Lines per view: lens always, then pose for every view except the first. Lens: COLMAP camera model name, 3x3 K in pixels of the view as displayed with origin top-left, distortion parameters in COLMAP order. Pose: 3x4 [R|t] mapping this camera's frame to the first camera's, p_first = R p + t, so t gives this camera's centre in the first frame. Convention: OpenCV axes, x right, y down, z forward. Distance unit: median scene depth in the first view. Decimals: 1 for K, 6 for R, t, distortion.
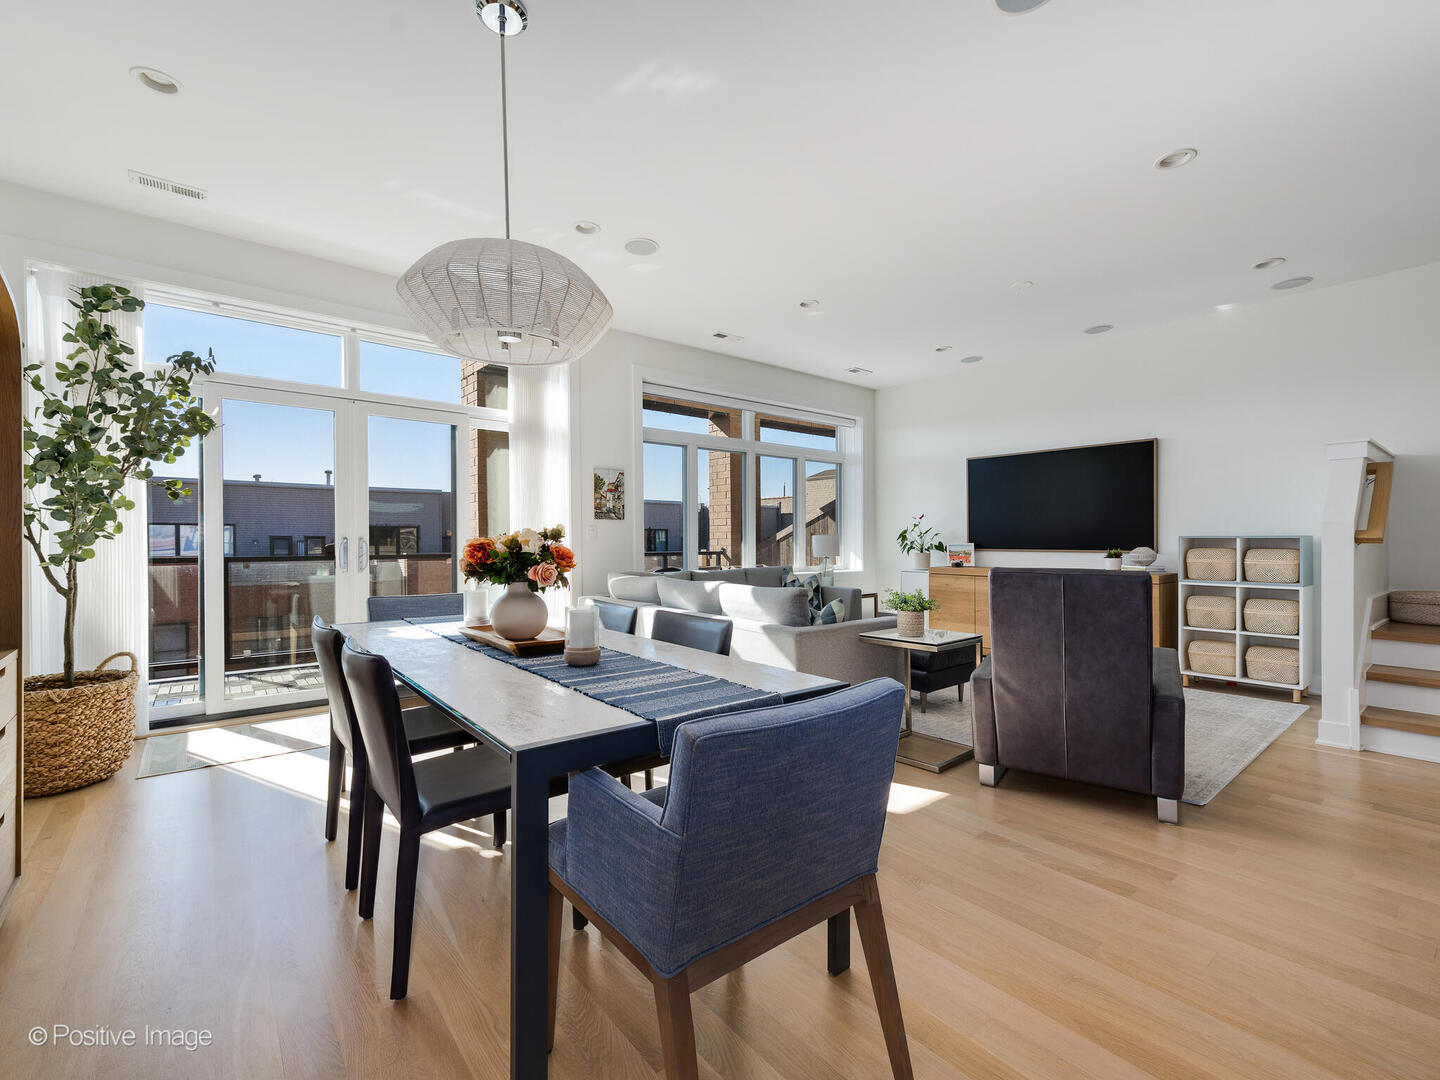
lens RADIAL K [[633.6, 0, 730.8], [0, 633.6, 539.6], [0, 0, 1]] dist [0.010735, -0.000254]
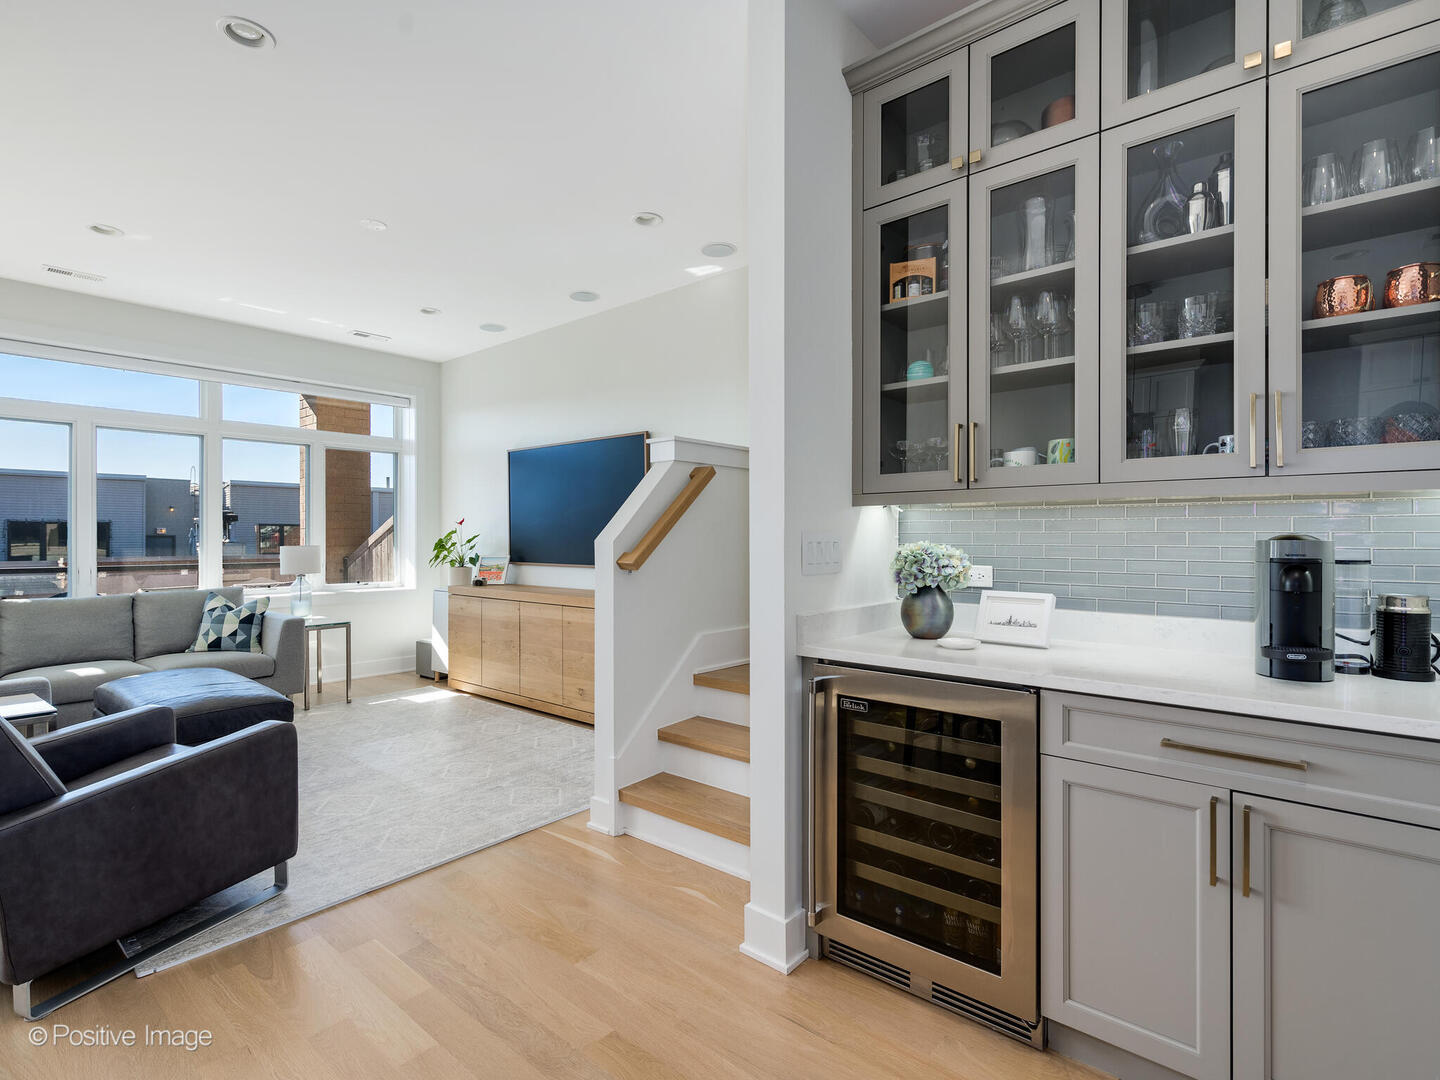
lens RADIAL K [[699.1, 0, 715.2], [0, 699.1, 538.1], [0, 0, 1]] dist [0.002394, 0.000505]
pose [[0.984222, -0.000117, 0.176940, 0.592583], [0.000187, 1.000000, -0.000378, -0.019671], [-0.176940, 0.000405, 0.984222, 0.093089]]
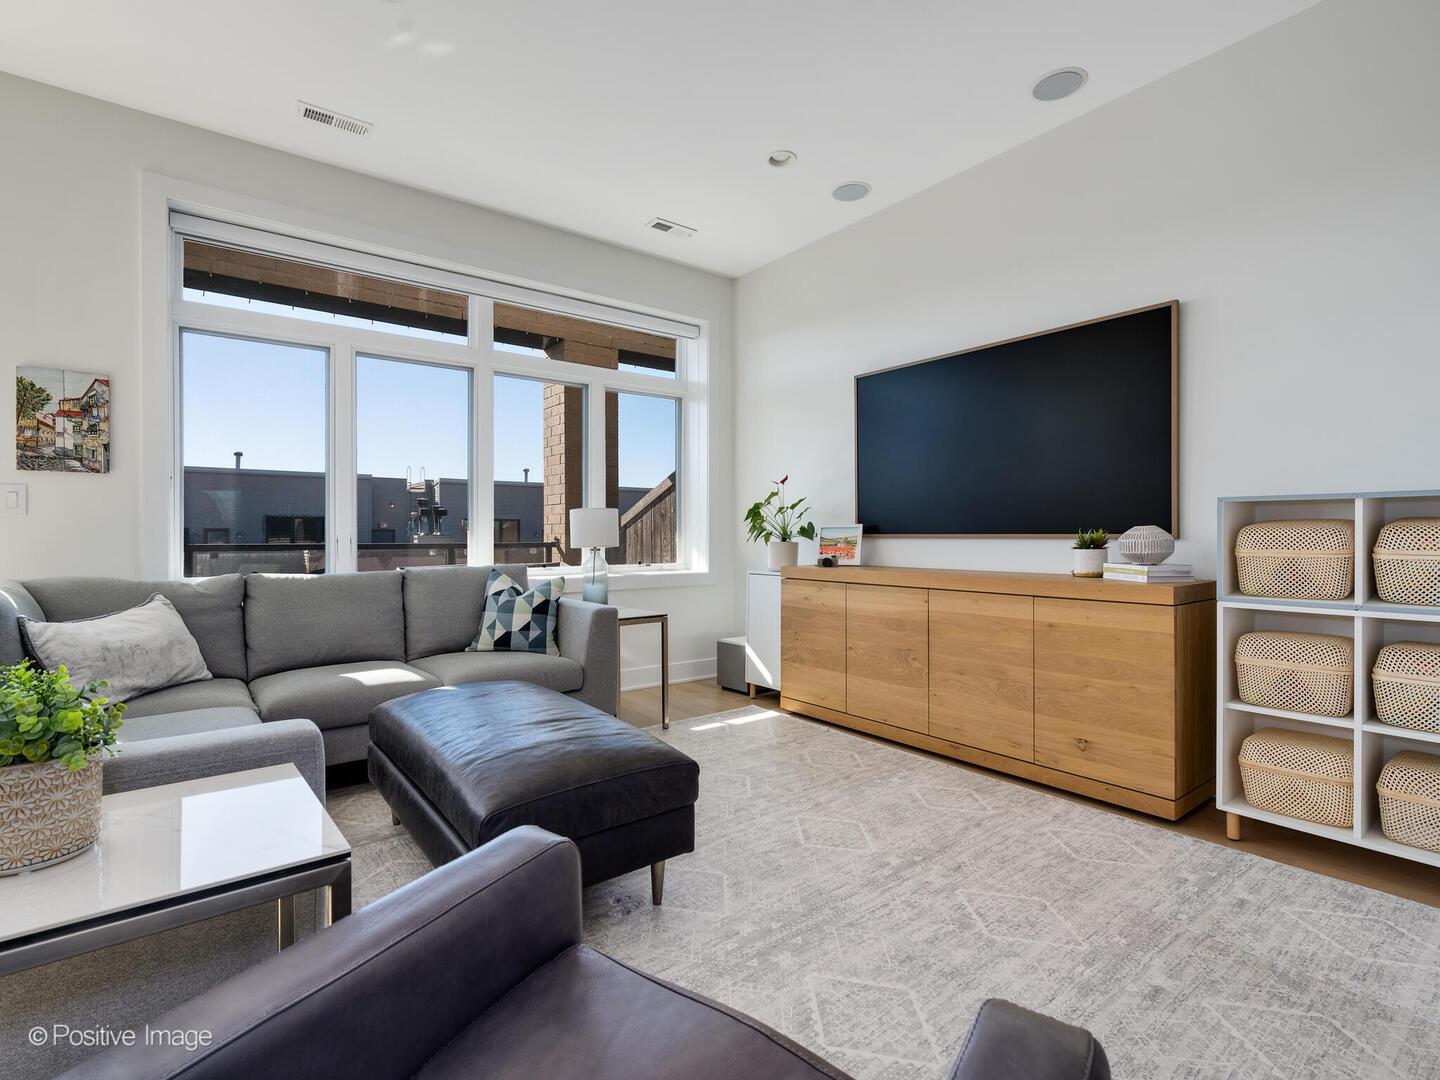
lens RADIAL K [[699.1, 0, 724.5], [0, 699.1, 536.1], [0, 0, 1]] dist [0.002394, 0.000505]
pose [[0.999464, -0.000675, -0.032737, 0.343278], [0.000748, 0.999997, 0.002216, 0.018223], [0.032736, -0.002239, 0.999462, 0.458225]]
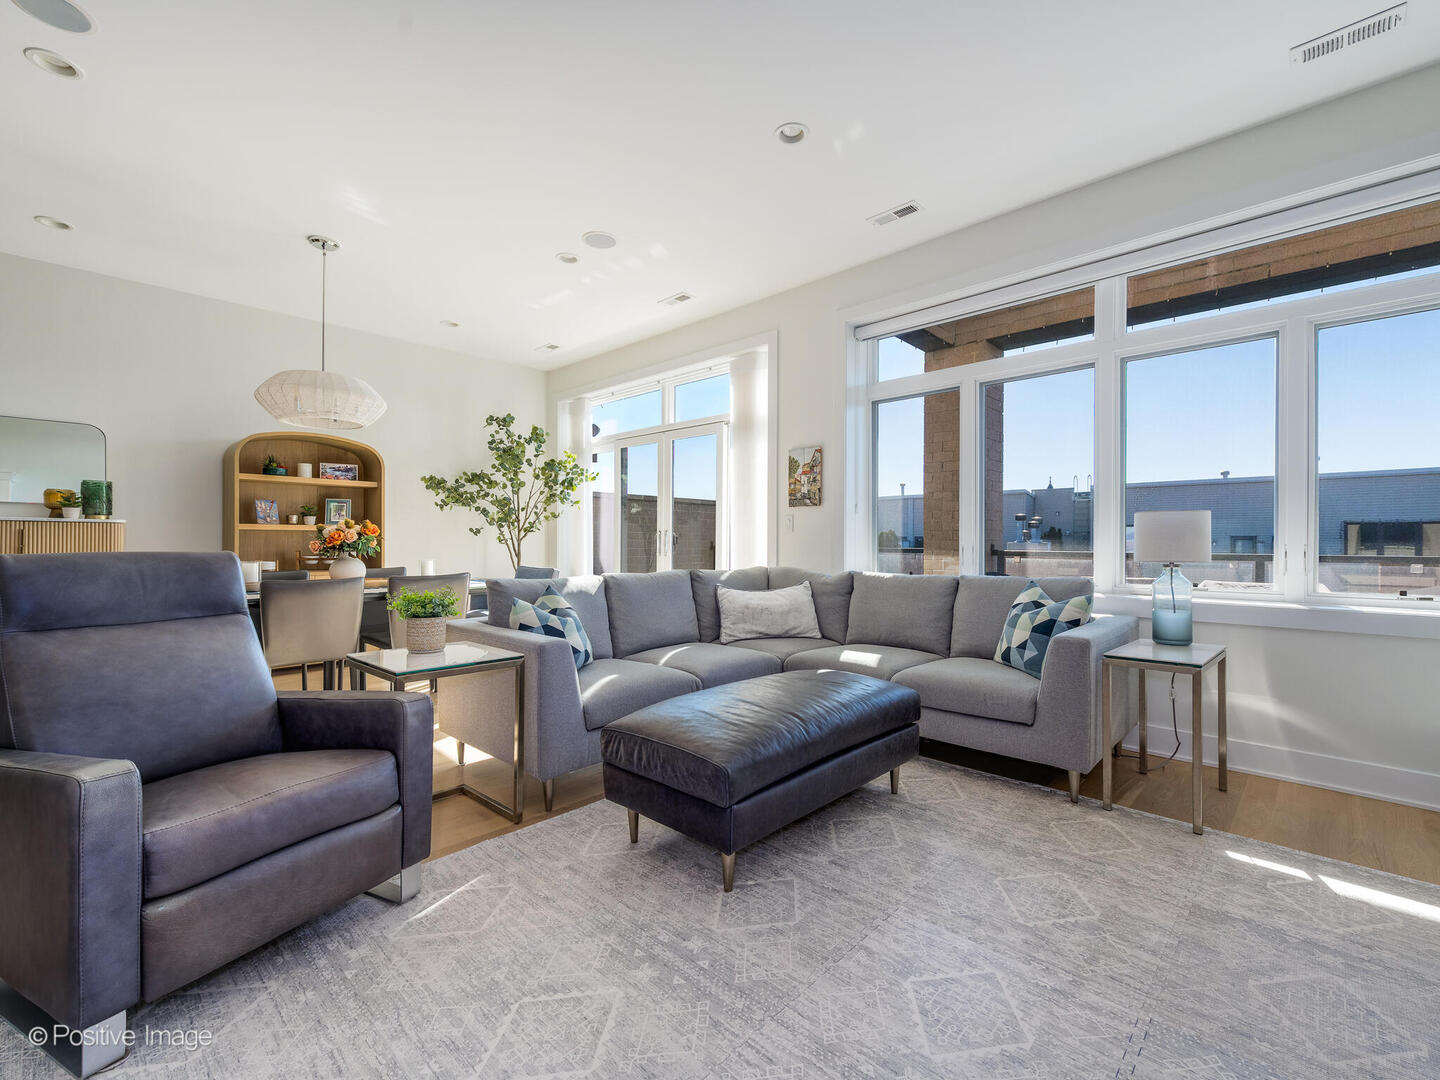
lens RADIAL K [[633.6, 0, 712.9], [0, 633.6, 537.4], [0, 0, 1]] dist [0.010735, -0.000254]
pose [[0.112271, -0.002152, -0.993675, 0.648087], [-0.003719, 0.999990, -0.002585, 0.013302], [0.993671, 0.003986, 0.112262, 0.769331]]
